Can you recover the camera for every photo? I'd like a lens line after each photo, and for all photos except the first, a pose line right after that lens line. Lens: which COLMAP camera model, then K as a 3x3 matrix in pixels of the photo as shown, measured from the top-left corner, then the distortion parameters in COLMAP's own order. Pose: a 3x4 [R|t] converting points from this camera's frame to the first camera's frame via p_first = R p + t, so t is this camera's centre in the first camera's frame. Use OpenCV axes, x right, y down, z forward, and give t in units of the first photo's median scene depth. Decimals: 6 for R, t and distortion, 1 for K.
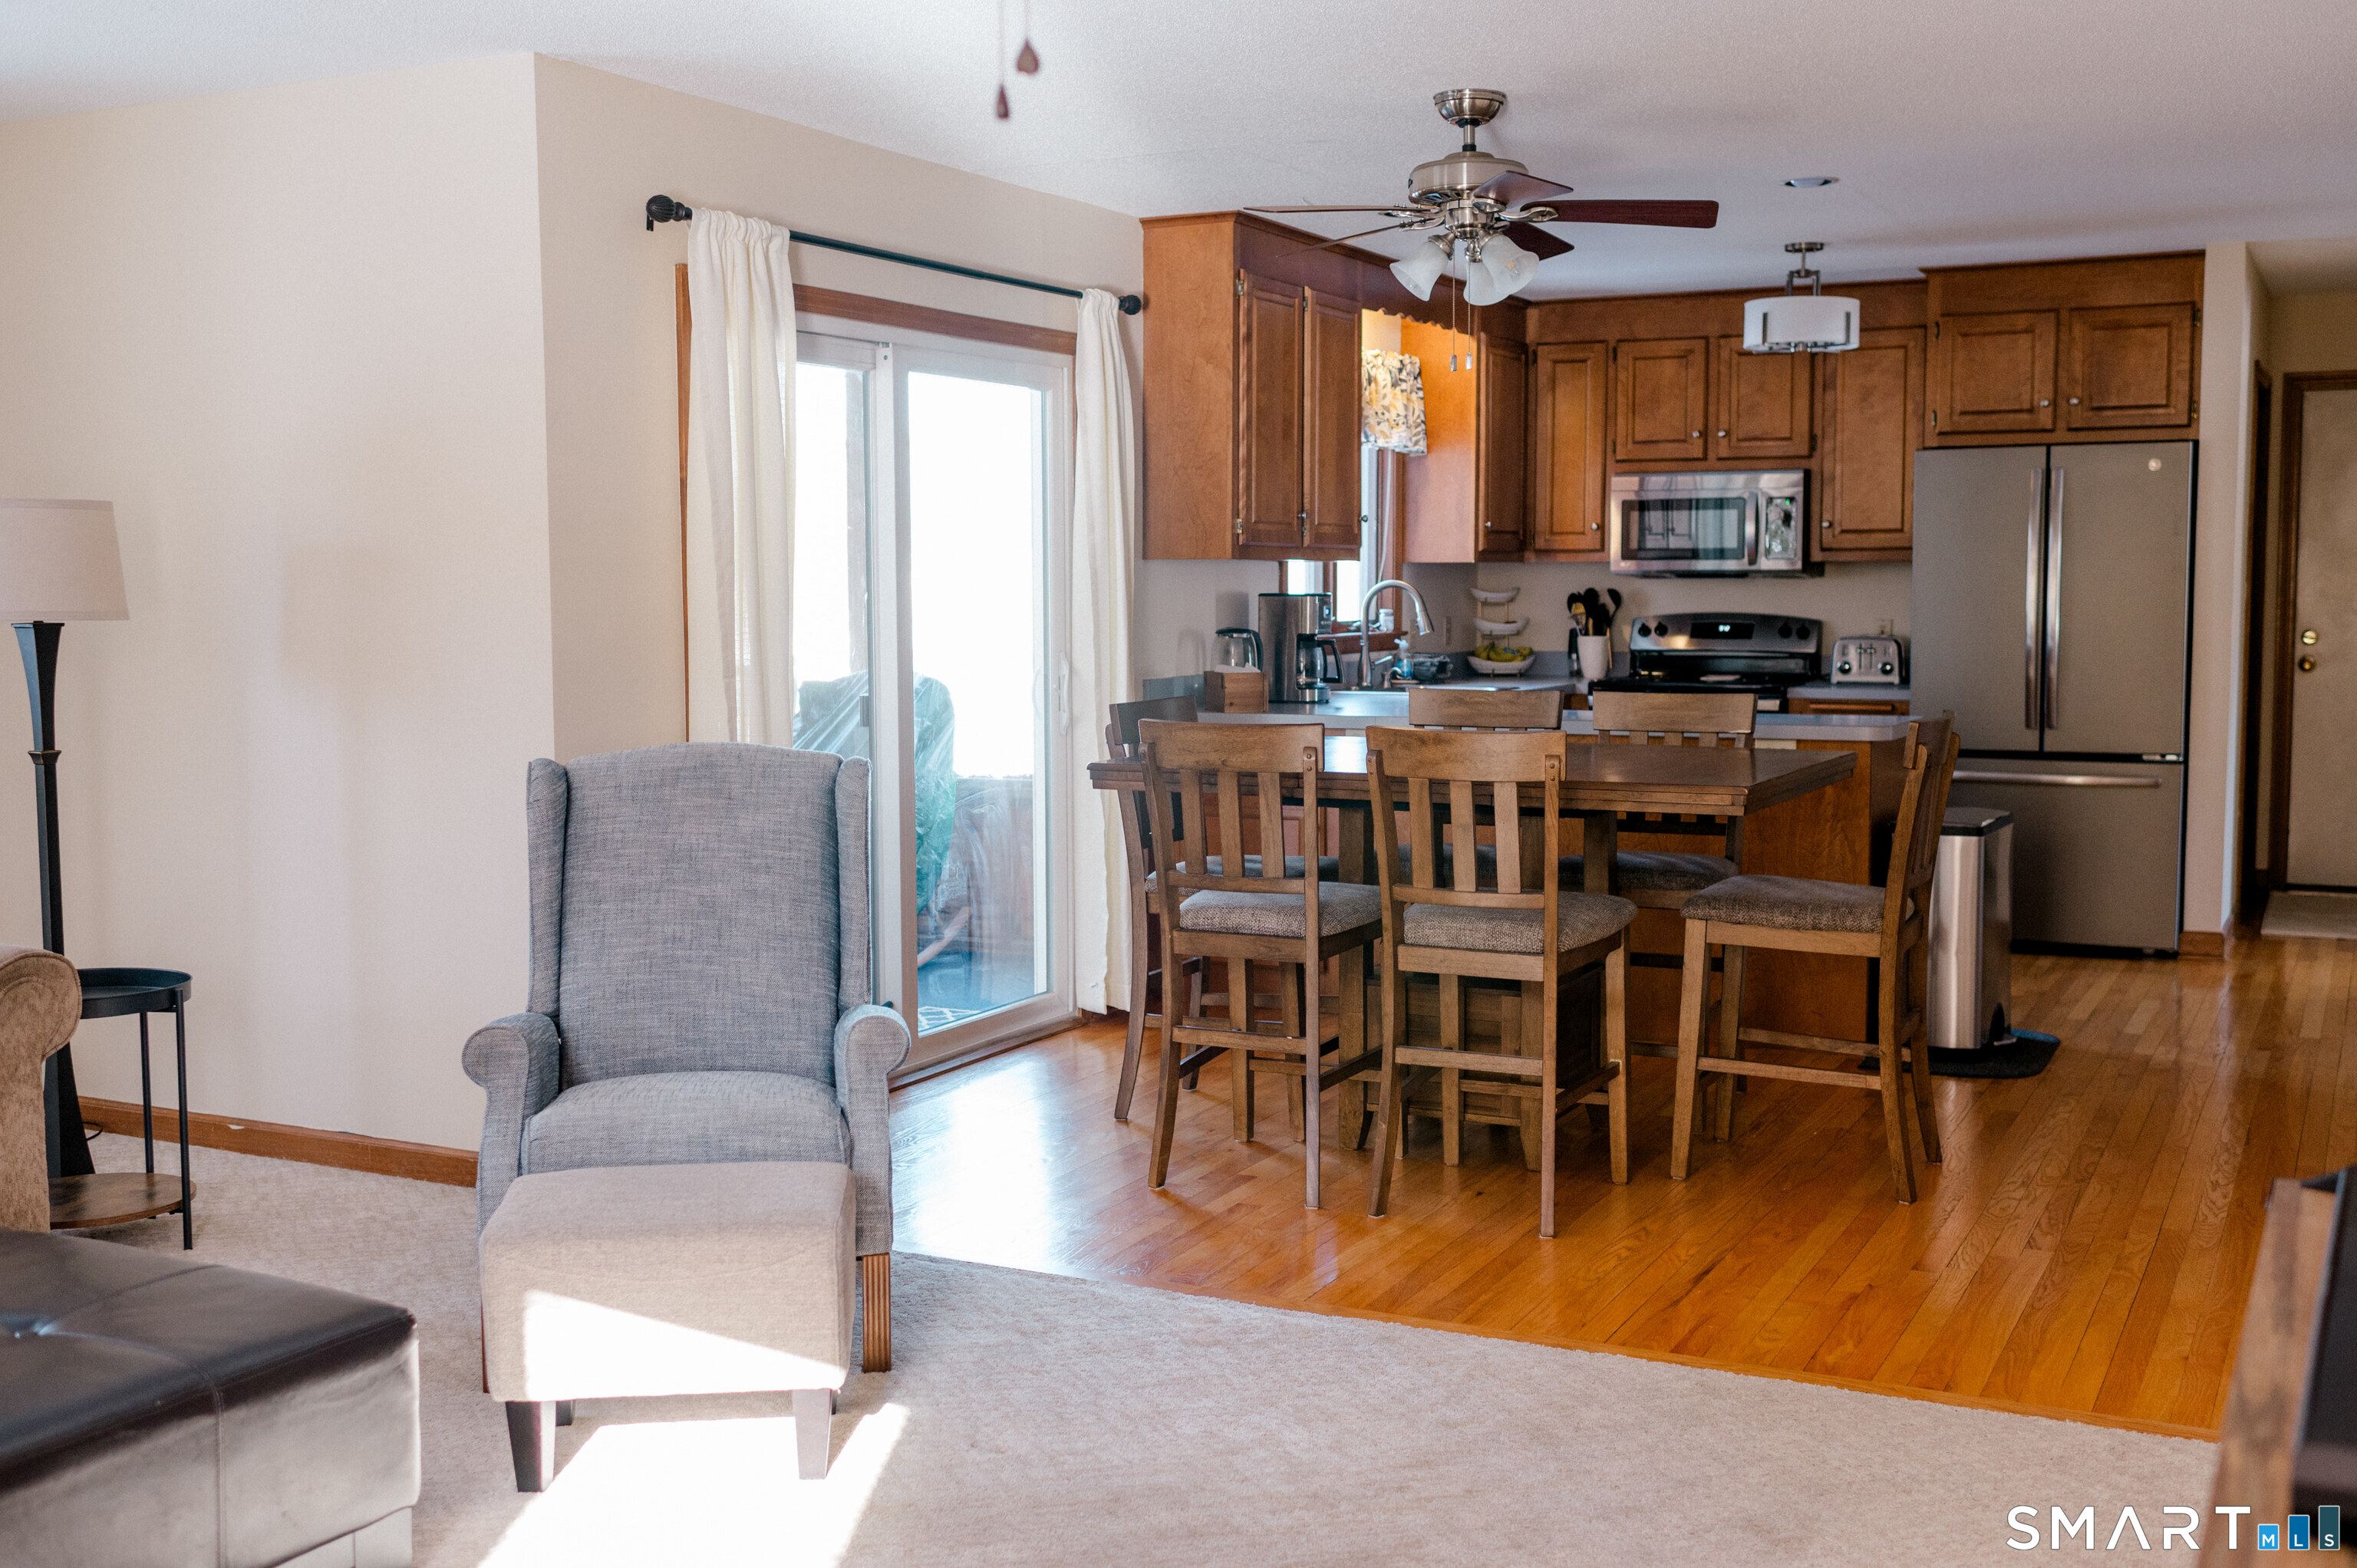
lens RADIAL K [[2358.7, 0, 1173.3], [0, 2358.7, 787.9], [0, 0, 1]] dist [-0.002252, 0.000000]
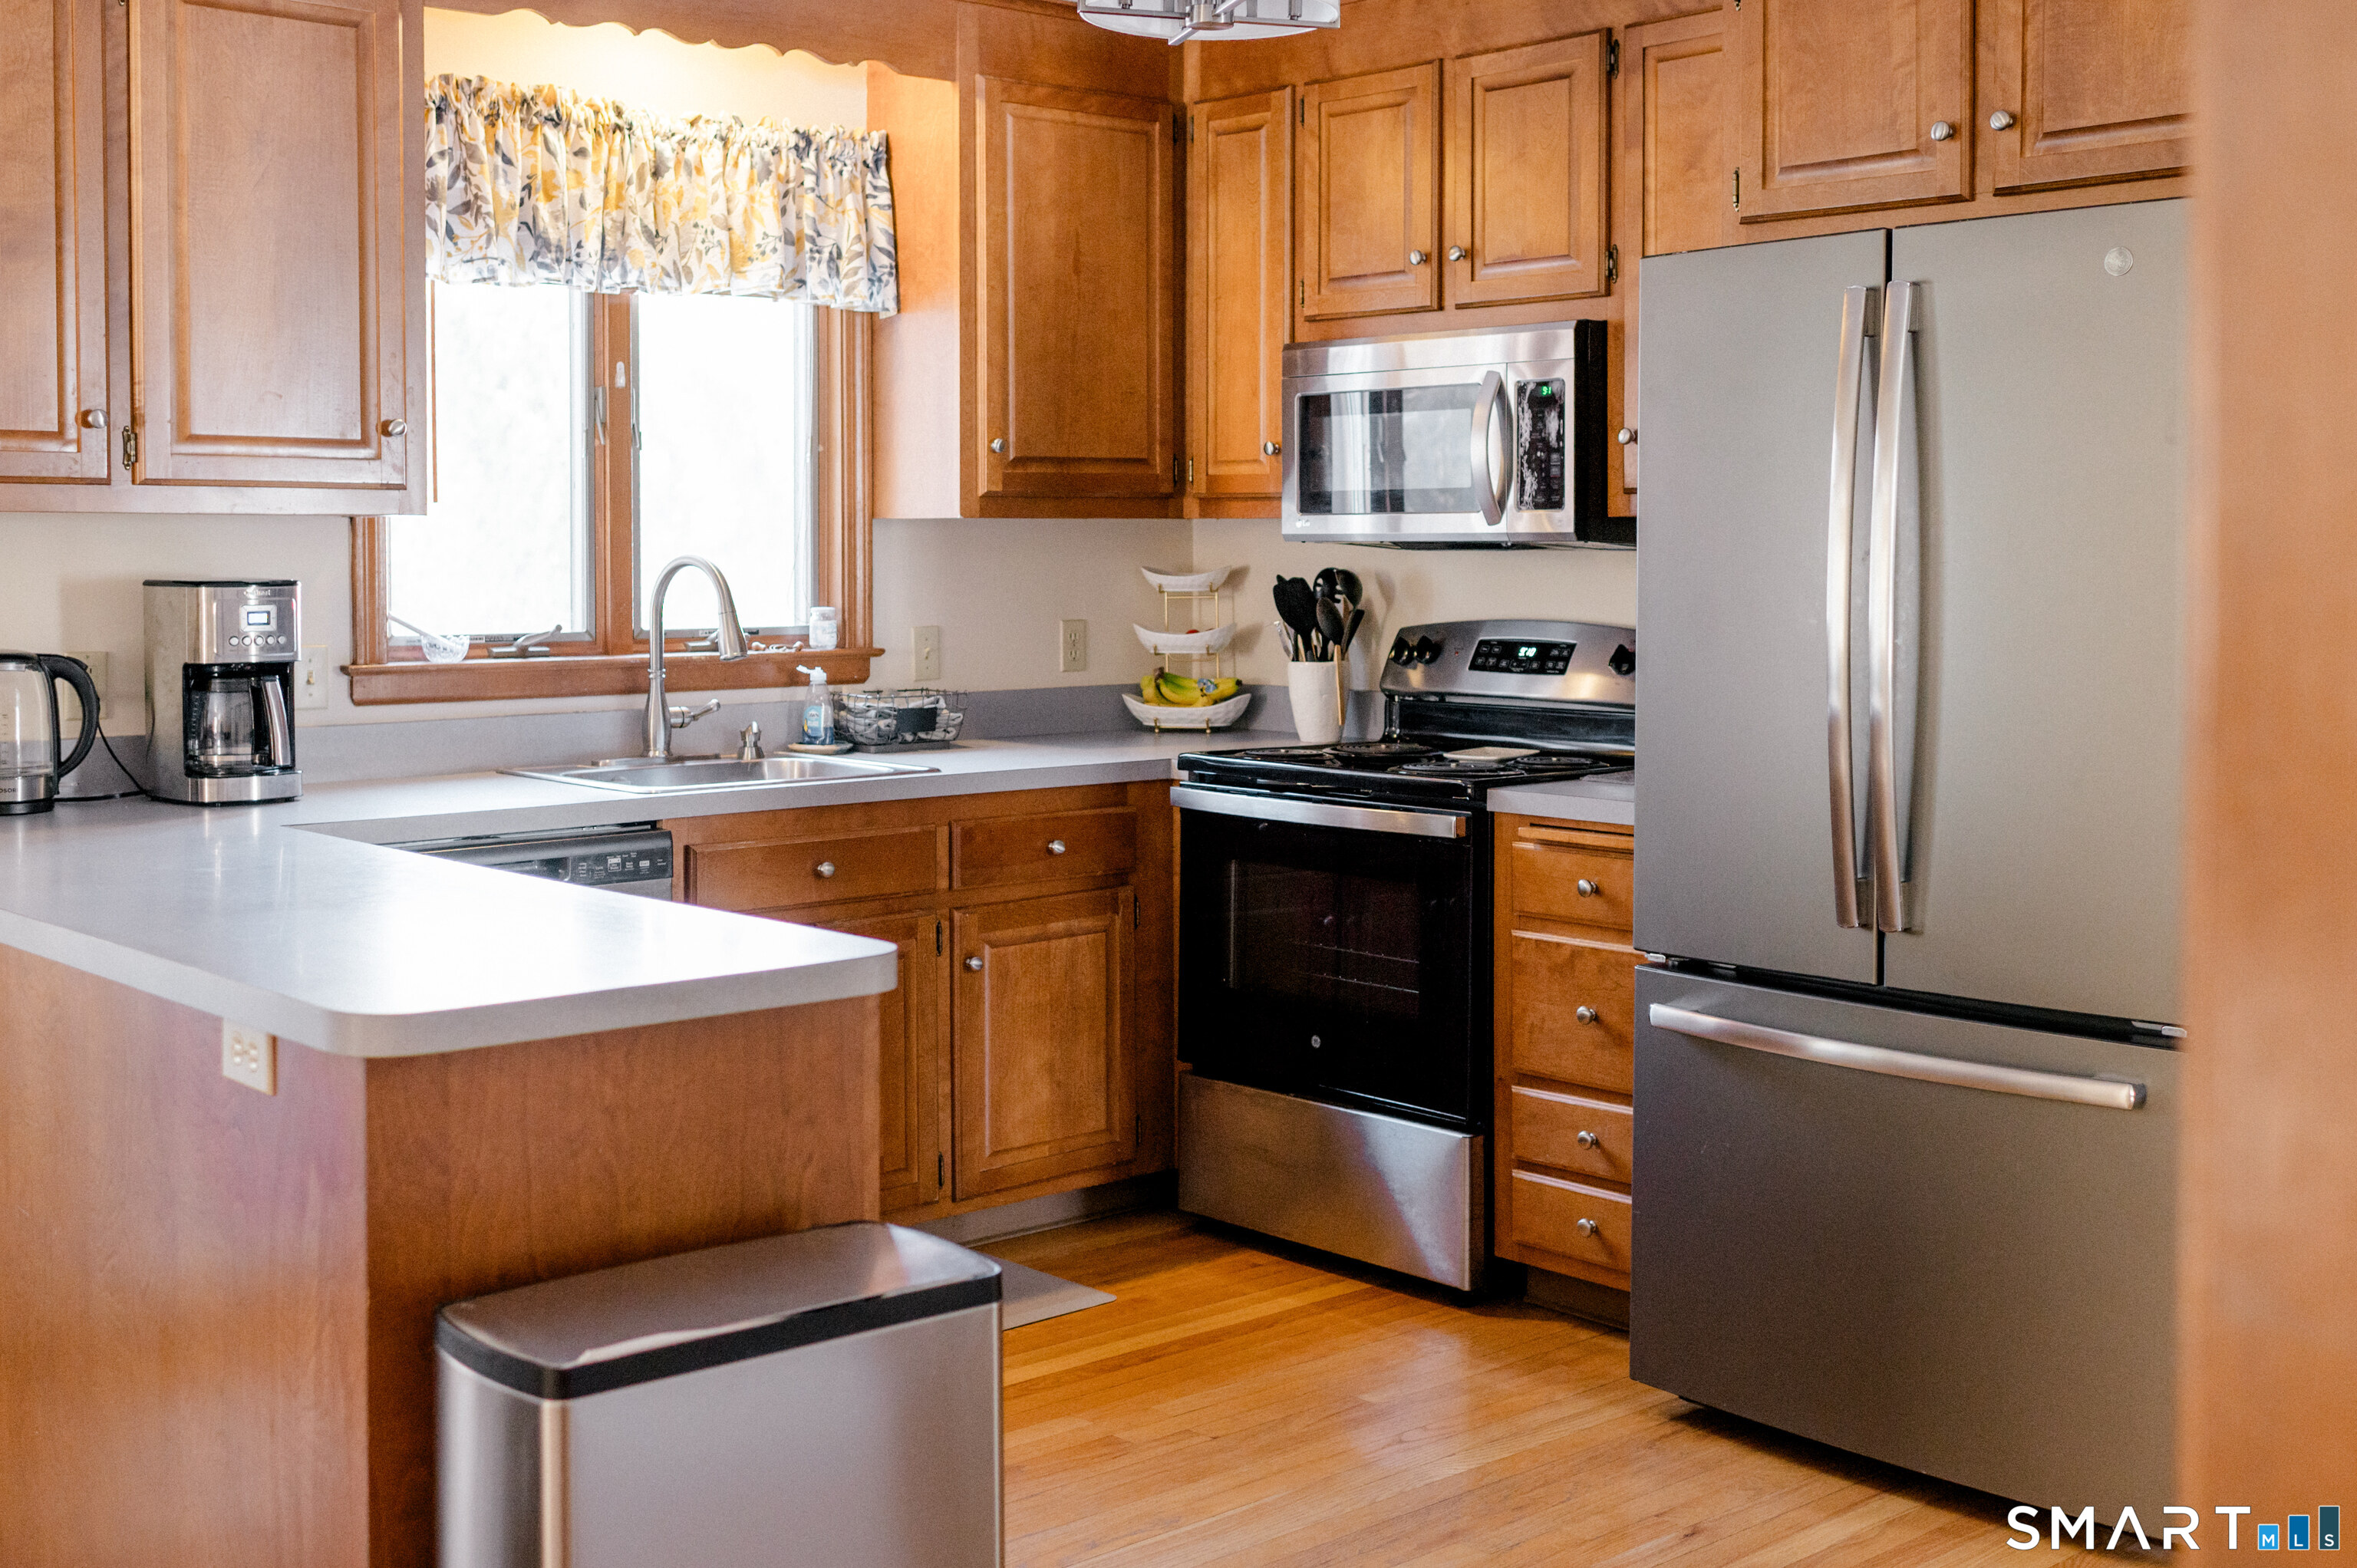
lens RADIAL K [[2601.8, 0, 1160.7], [0, 2601.8, 634.4], [0, 0, 1]] dist [0.008047, 0.000000]
pose [[0.933371, 0.015909, -0.358560, 0.360099], [-0.034516, 0.998365, -0.045553, -0.044323], [0.357249, 0.054894, 0.932395, 0.470721]]
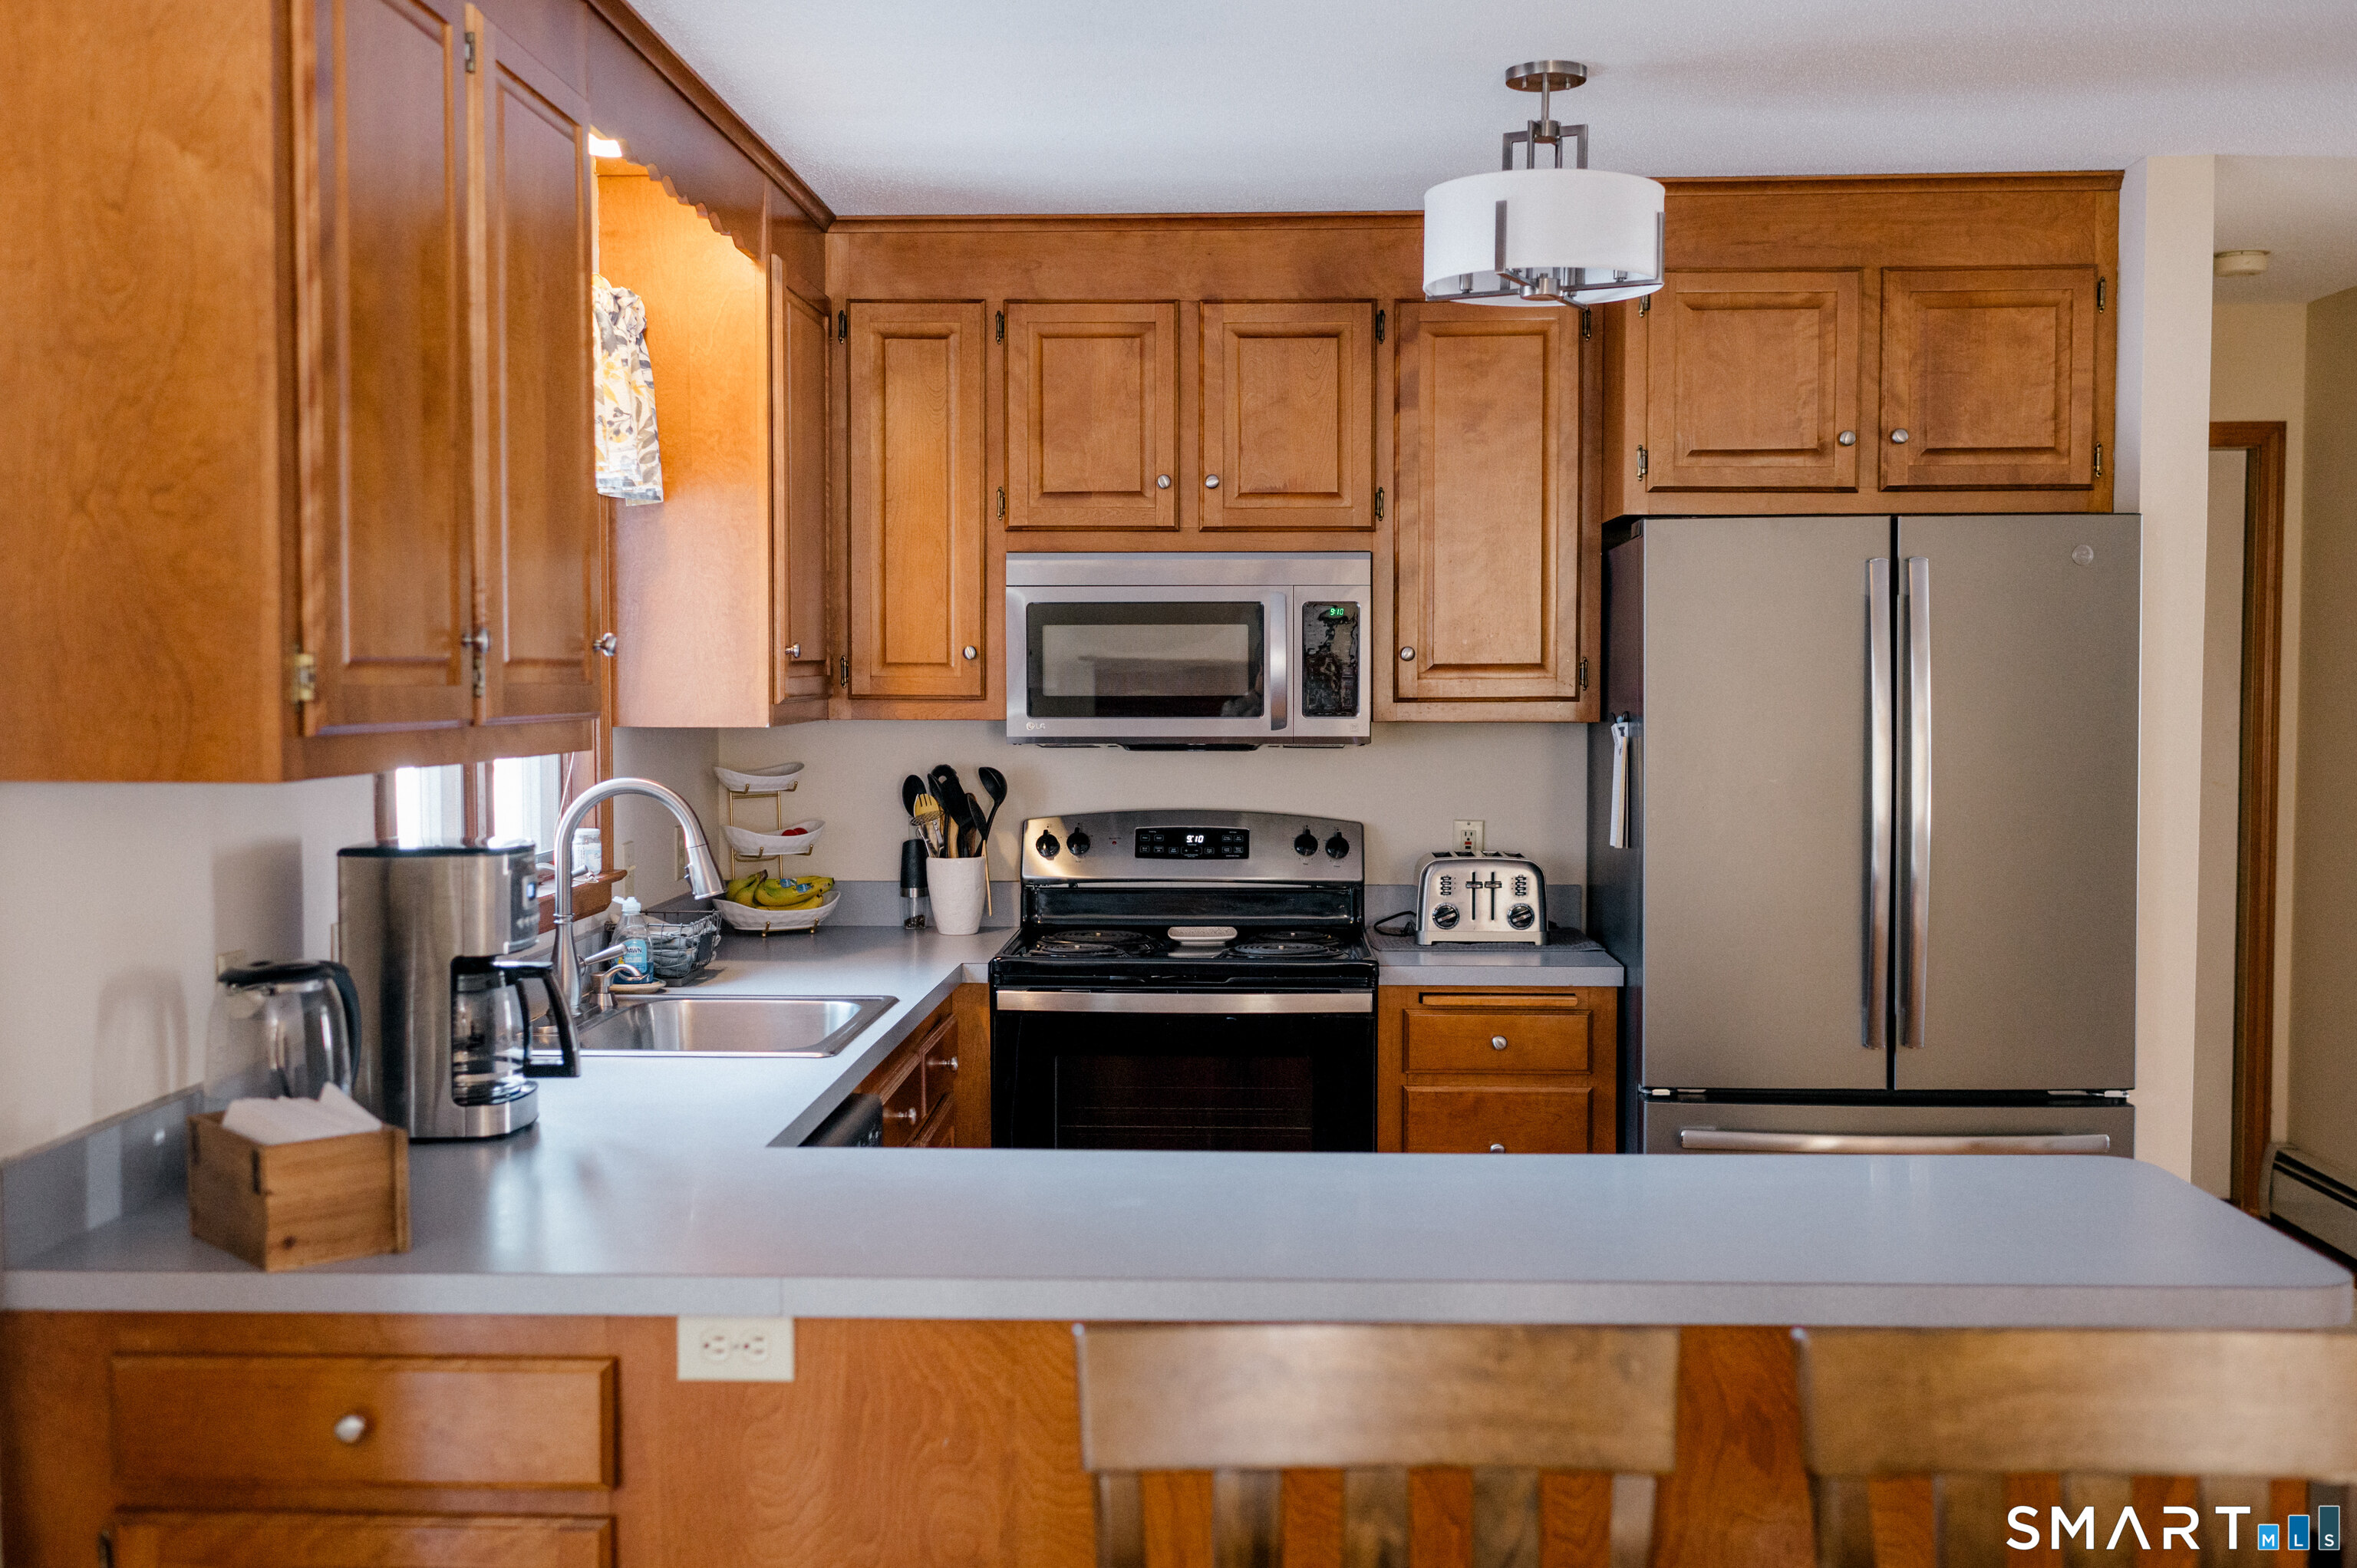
lens RADIAL K [[2358.7, 0, 1182.8], [0, 2358.7, 789.8], [0, 0, 1]] dist [-0.002252, 0.000000]
pose [[0.907515, -0.018796, 0.419600, 0.001547], [0.034748, 0.998933, -0.030407, -0.063070], [-0.418580, 0.042175, 0.907200, 0.508842]]
